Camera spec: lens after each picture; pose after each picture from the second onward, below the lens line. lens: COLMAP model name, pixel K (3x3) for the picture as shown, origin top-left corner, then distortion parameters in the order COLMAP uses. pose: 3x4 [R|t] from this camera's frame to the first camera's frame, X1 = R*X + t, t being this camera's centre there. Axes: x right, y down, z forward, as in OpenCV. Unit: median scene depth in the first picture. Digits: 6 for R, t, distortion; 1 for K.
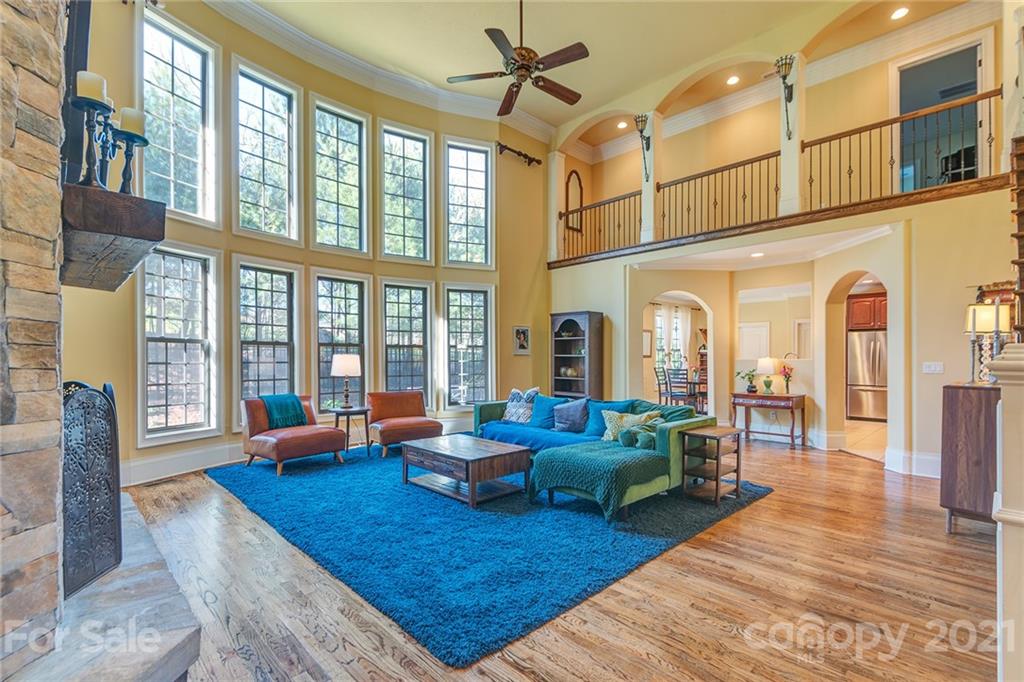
lens RADIAL K [[479.7, 0, 520.4], [0, 479.7, 370.1], [0, 0, 1]] dist [0.014493, -0.012993]
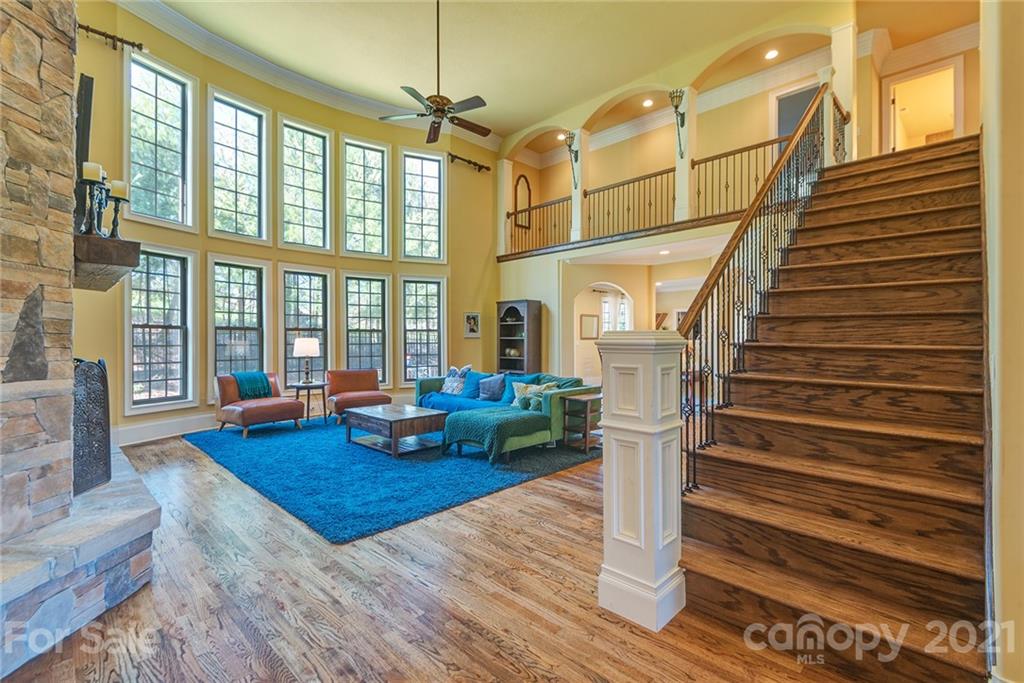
lens RADIAL K [[479.7, 0, 538.9], [0, 479.7, 348.0], [0, 0, 1]] dist [0.014493, -0.012993]
pose [[0.999347, -0.005672, 0.035685, 0.188933], [0.006023, 0.999935, -0.009729, 0.007998], [-0.035627, 0.009937, 0.999316, -0.229634]]
